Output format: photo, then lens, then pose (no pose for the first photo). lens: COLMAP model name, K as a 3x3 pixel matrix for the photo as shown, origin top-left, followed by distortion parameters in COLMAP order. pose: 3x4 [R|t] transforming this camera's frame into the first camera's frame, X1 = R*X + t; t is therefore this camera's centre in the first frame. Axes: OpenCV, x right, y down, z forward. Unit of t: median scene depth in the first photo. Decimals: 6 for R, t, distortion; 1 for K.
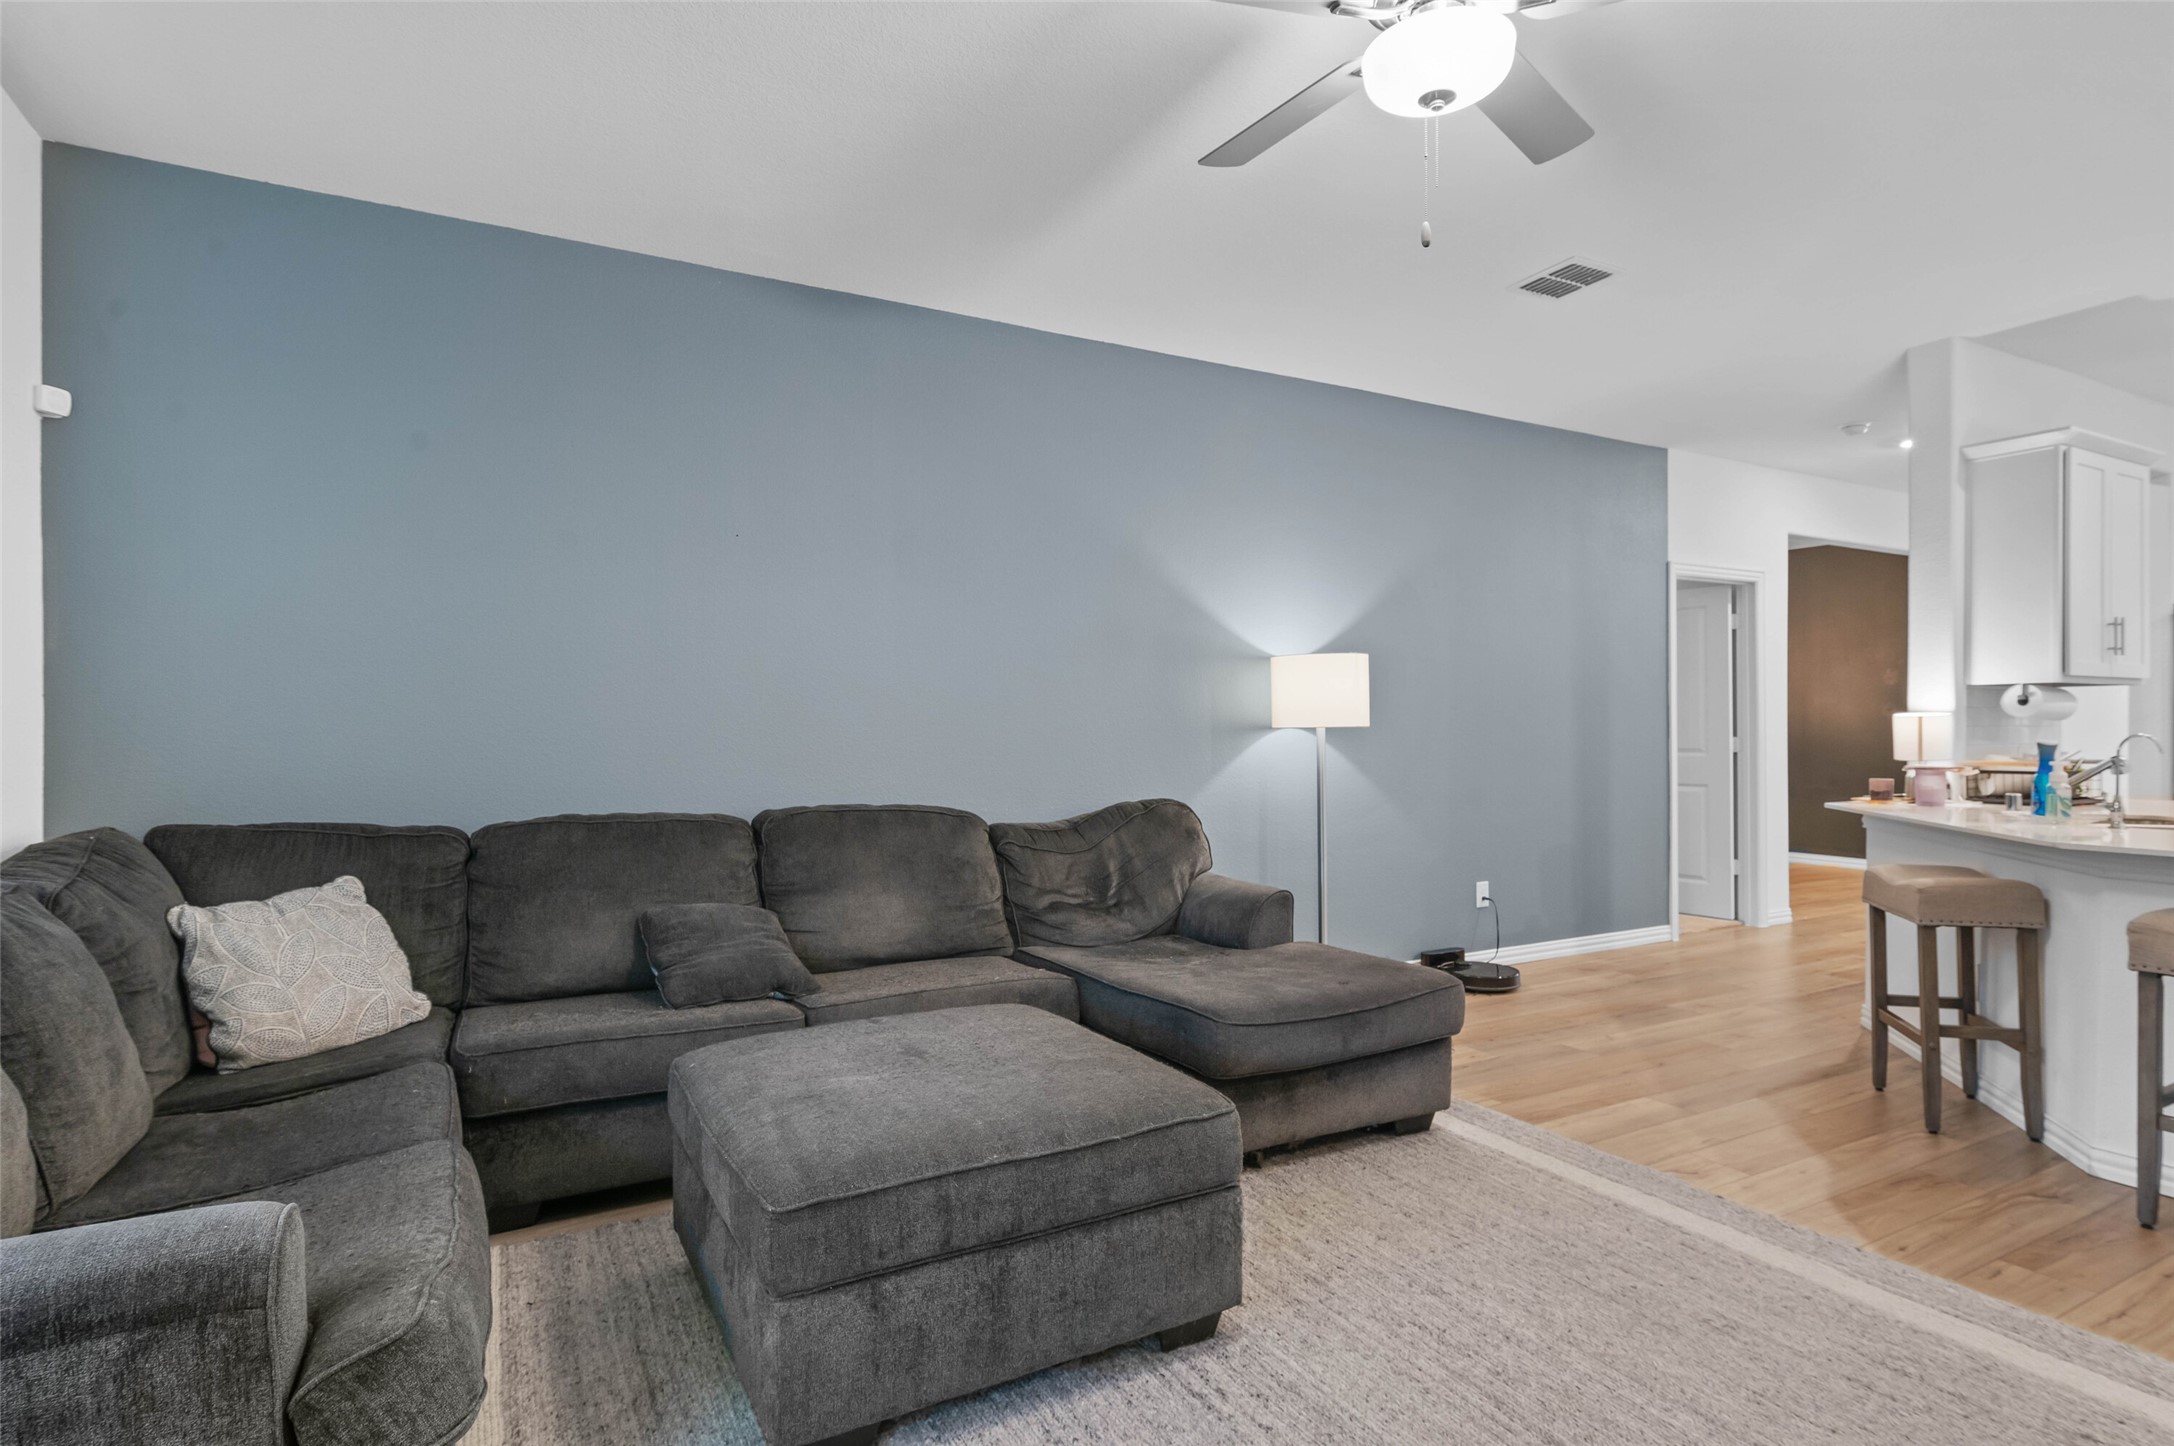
lens RADIAL K [[1141.0, 0, 1075.2], [0, 1141.0, 731.3], [0, 0, 1]] dist [0.000025, 0.000128]
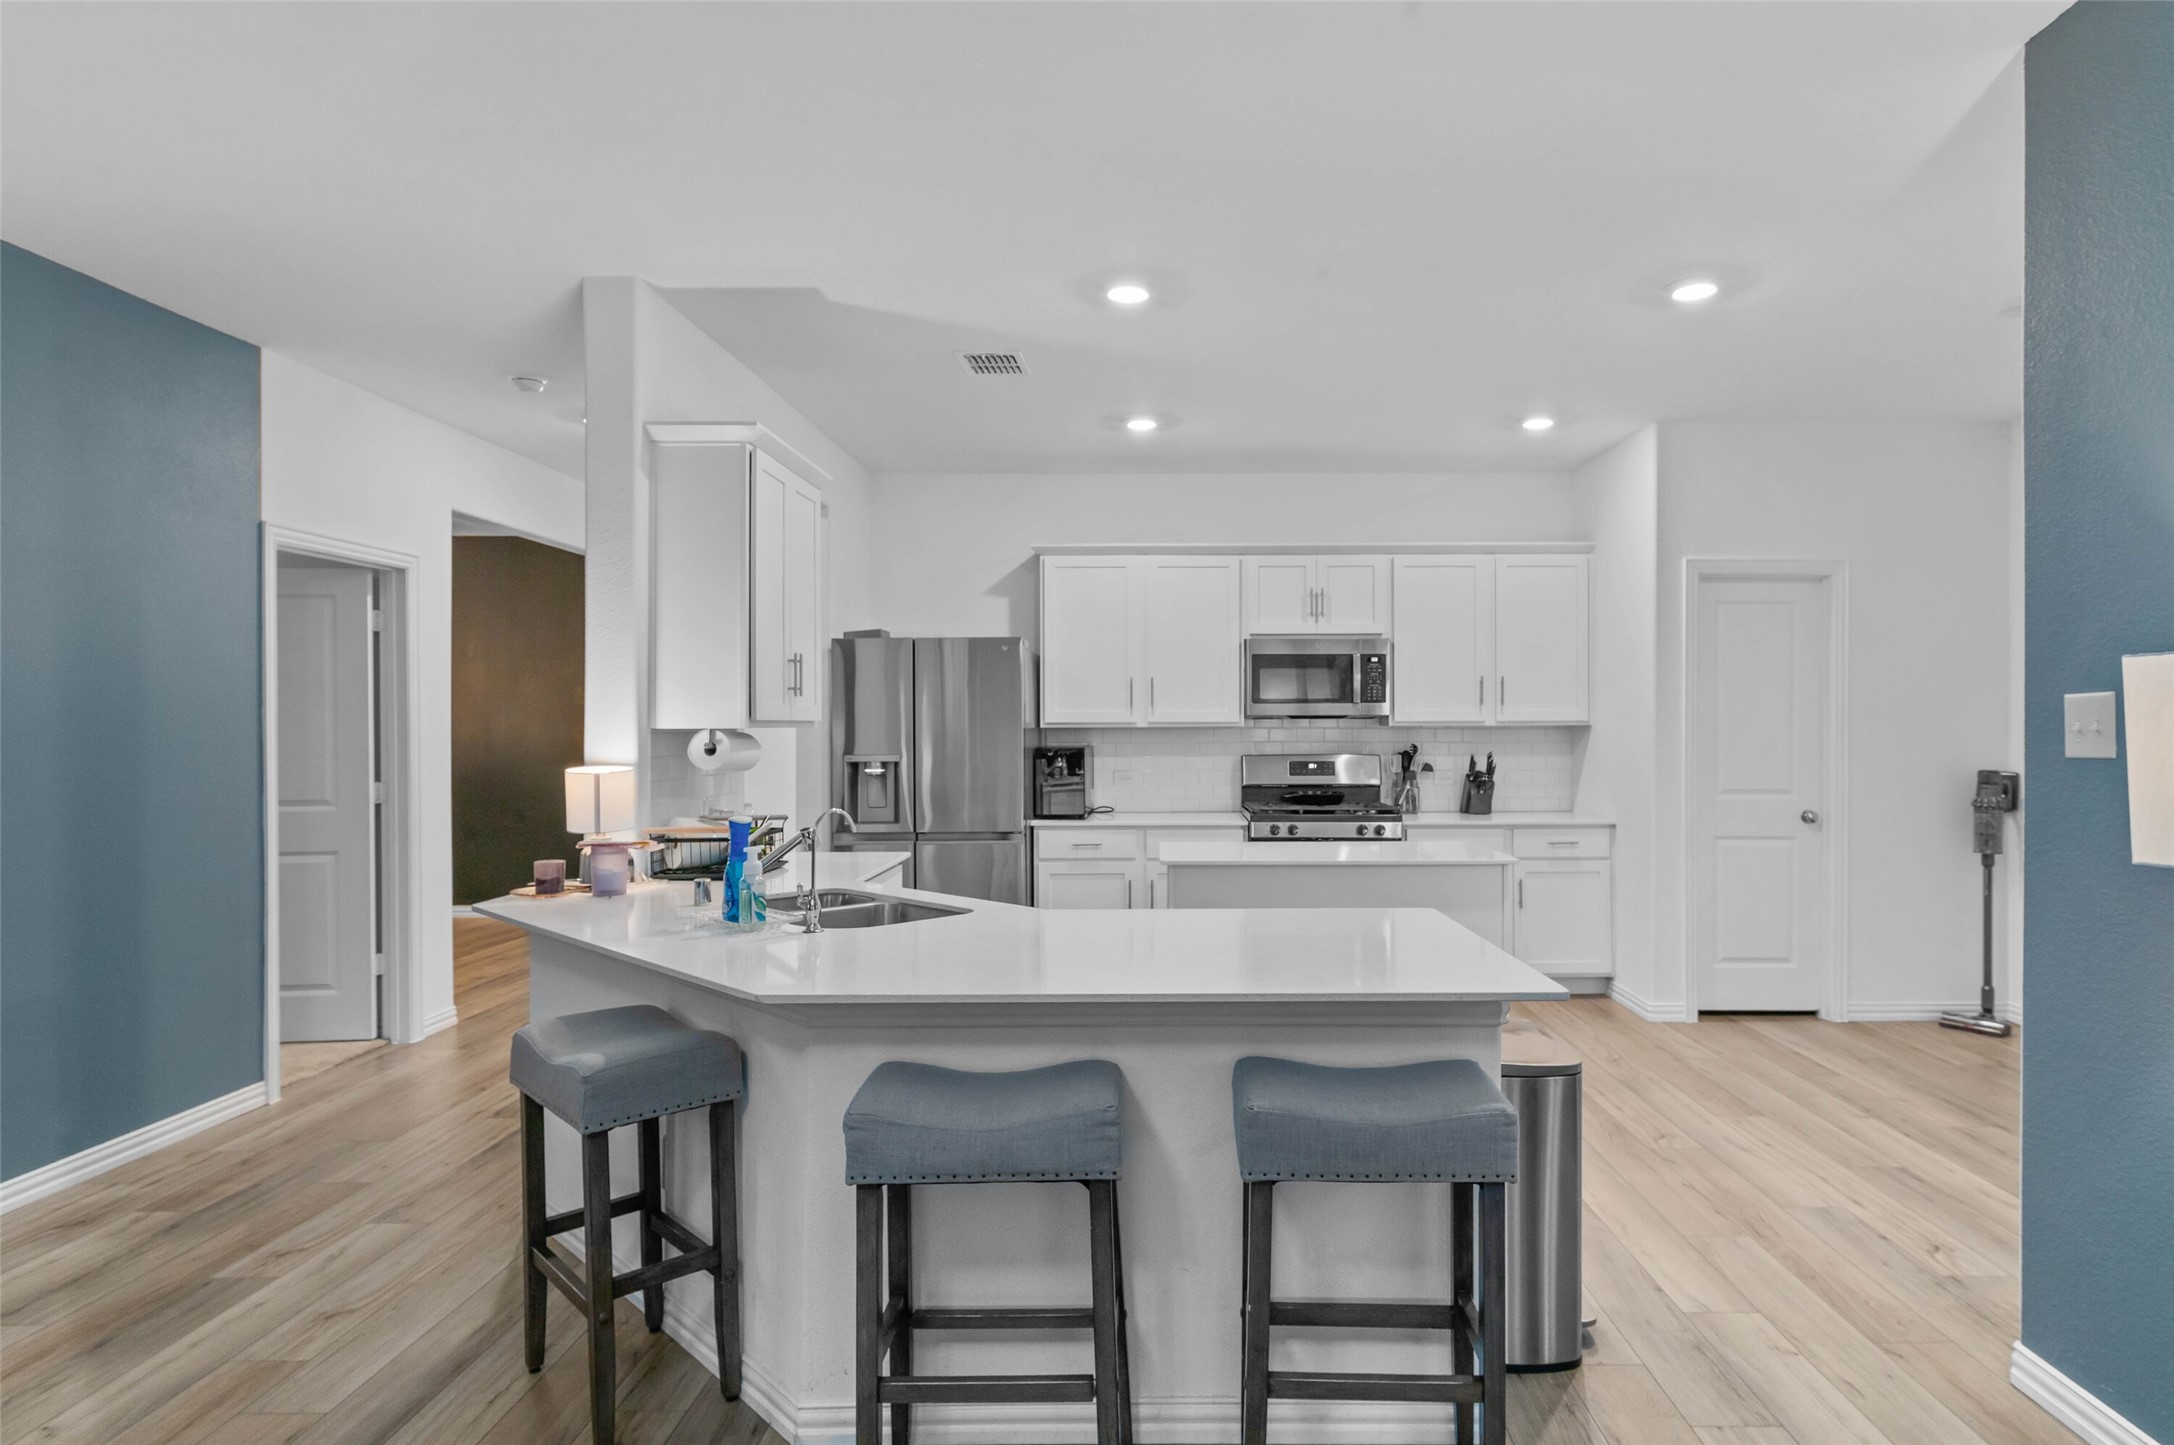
lens RADIAL K [[1244.0, 0, 1159.4], [0, 1244.0, 731.0], [0, 0, 1]] dist [-0.000698, 0.001357]
pose [[0.499749, -0.000307, 0.866170, 0.225333], [0.001156, 0.999999, -0.000312, -0.040217], [-0.866170, 0.001158, 0.499749, 0.283026]]
